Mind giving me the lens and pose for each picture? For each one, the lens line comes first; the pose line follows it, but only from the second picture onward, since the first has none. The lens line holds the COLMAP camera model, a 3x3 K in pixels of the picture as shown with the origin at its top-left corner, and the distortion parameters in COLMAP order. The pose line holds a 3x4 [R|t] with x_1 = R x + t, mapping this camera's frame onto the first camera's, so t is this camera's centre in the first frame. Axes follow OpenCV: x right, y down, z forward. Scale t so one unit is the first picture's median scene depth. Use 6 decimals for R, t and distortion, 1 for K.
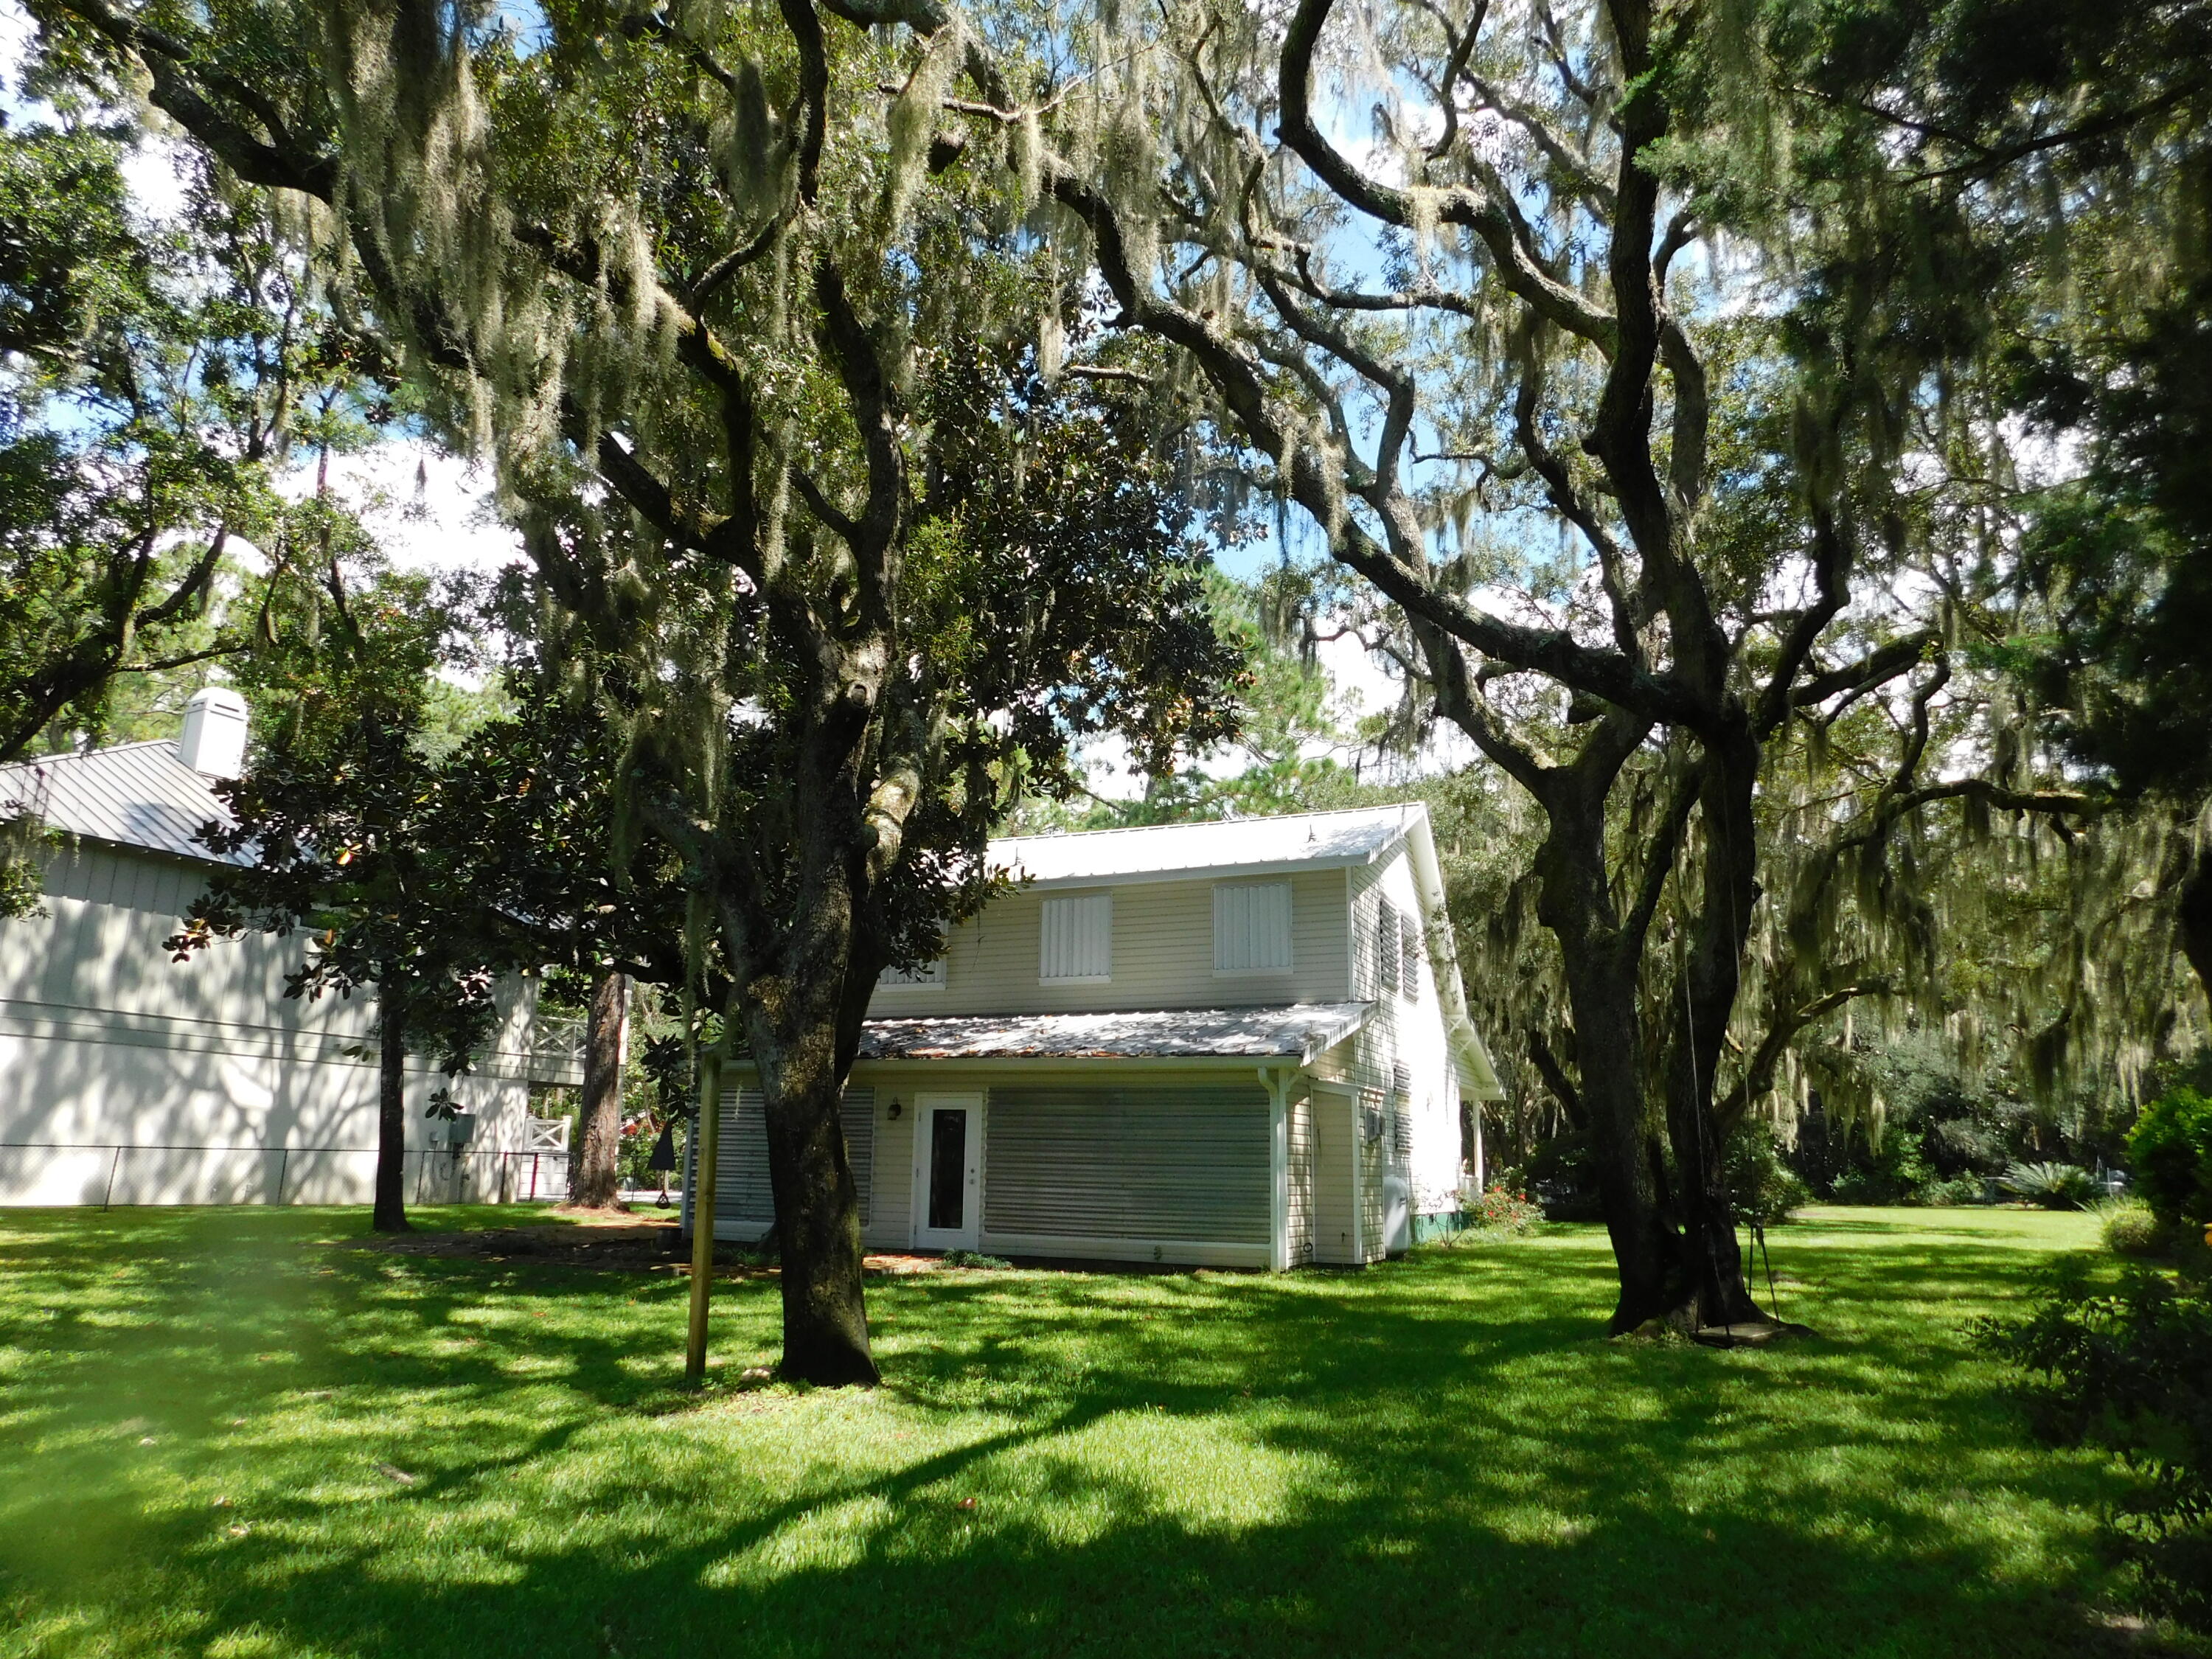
lens RADIAL K [[1505.2, 0, 1102.5], [0, 1505.2, 826.5], [0, 0, 1]] dist [-0.061051, 0.050217]
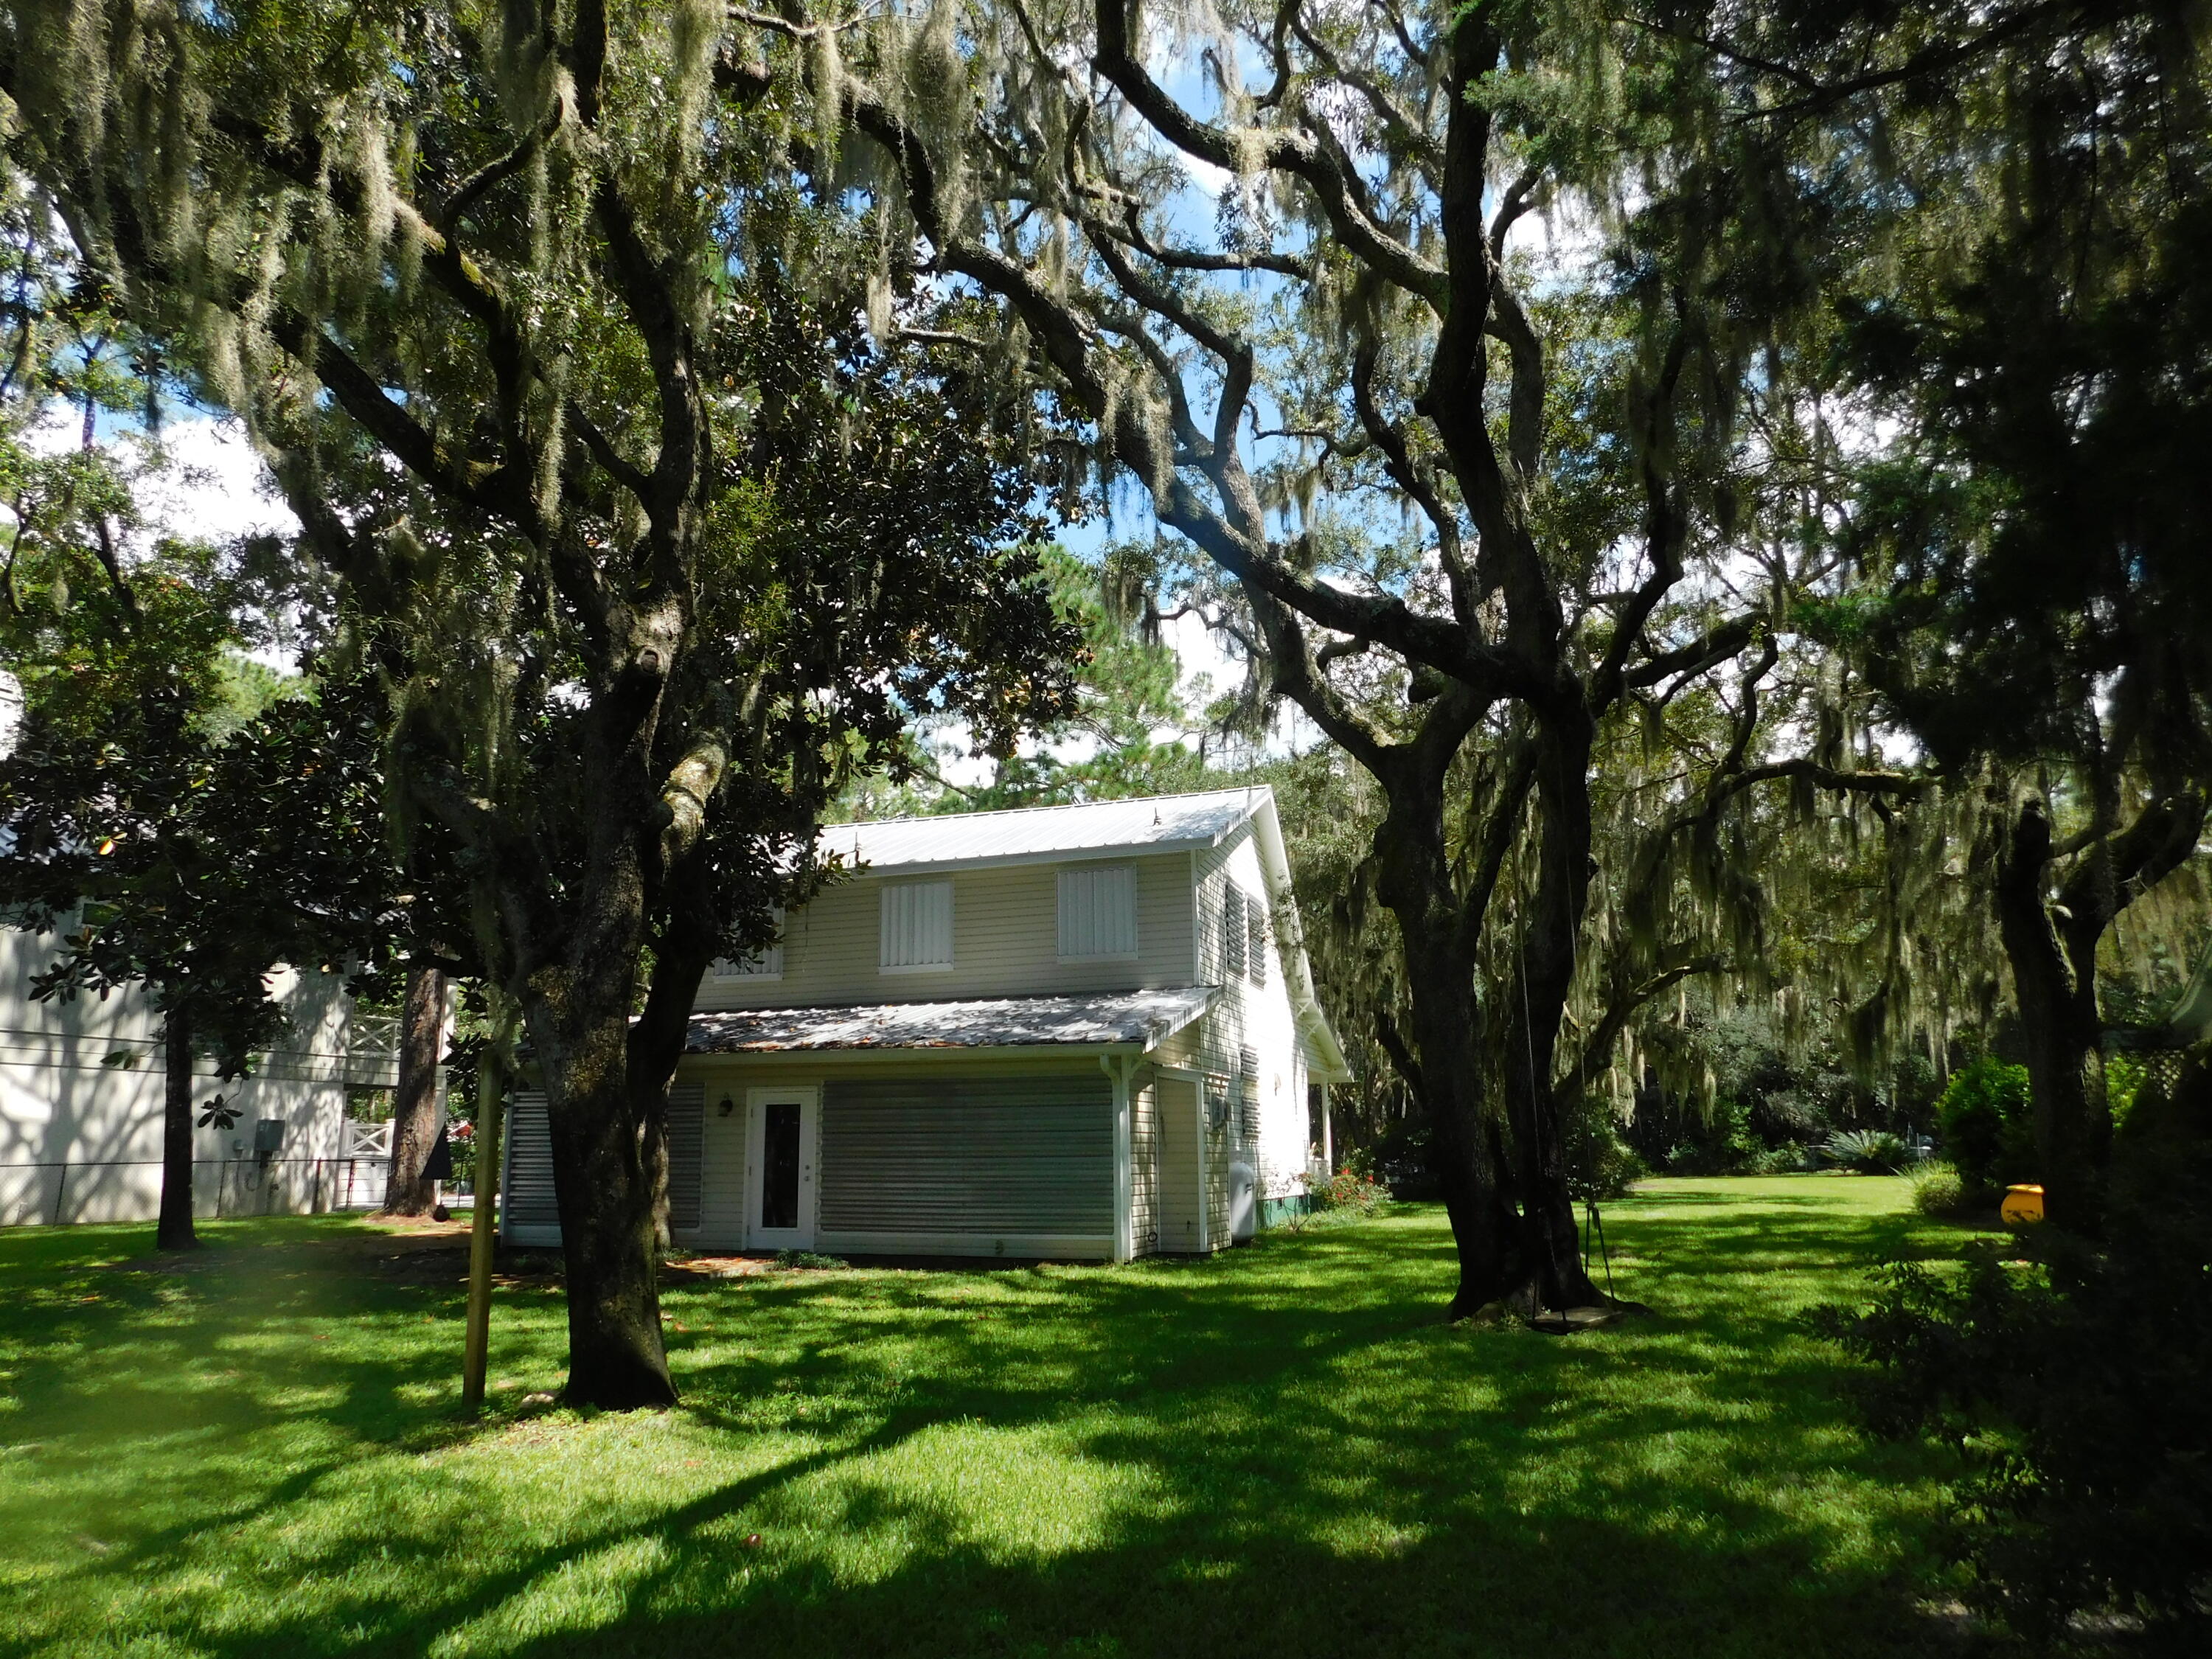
lens RADIAL K [[1505.2, 0, 1107.2], [0, 1505.2, 828.9], [0, 0, 1]] dist [-0.061051, 0.050217]
pose [[0.995219, -0.005853, 0.097492, 0.016485], [0.004944, 0.999942, 0.009558, 0.004662], [-0.097542, -0.009030, 0.995190, 0.032665]]
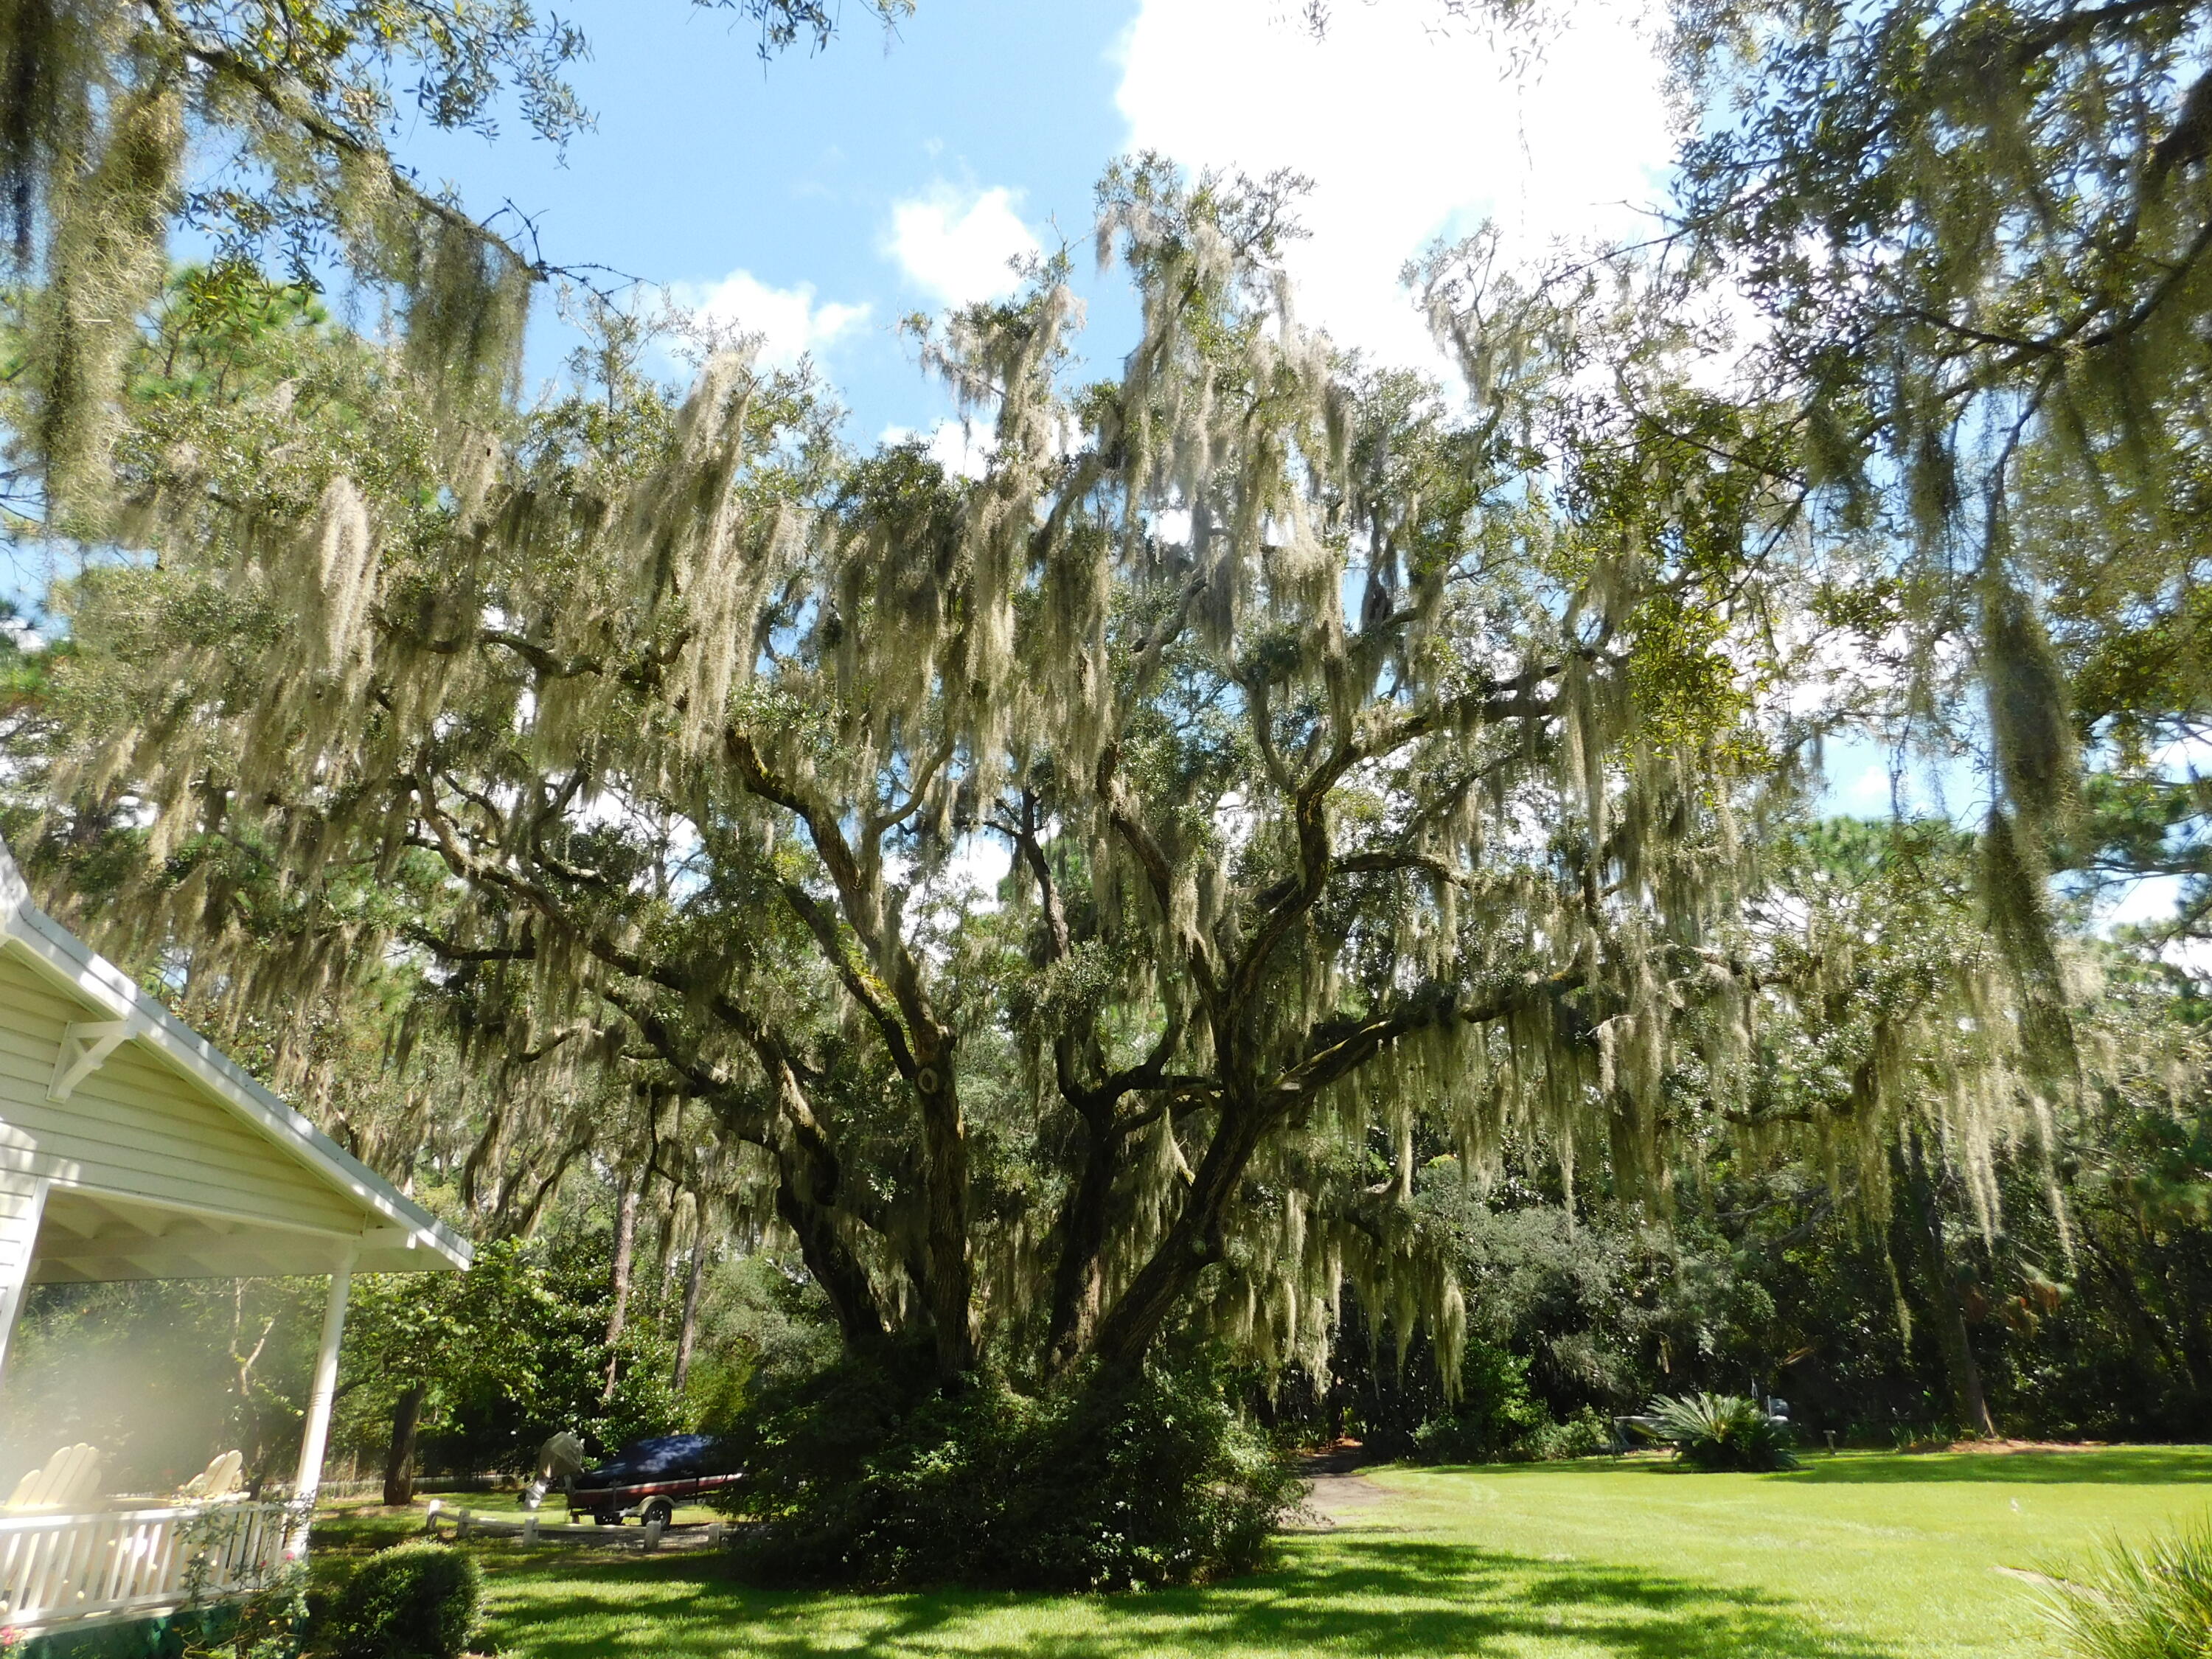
lens RADIAL K [[1505.2, 0, 1109.5], [0, 1505.2, 820.9], [0, 0, 1]] dist [-0.061051, 0.050217]
pose [[0.971389, 0.052003, 0.231729, 0.898064], [-0.015699, 0.987659, -0.155834, 0.344718], [-0.236973, 0.147737, 0.960217, 1.633100]]
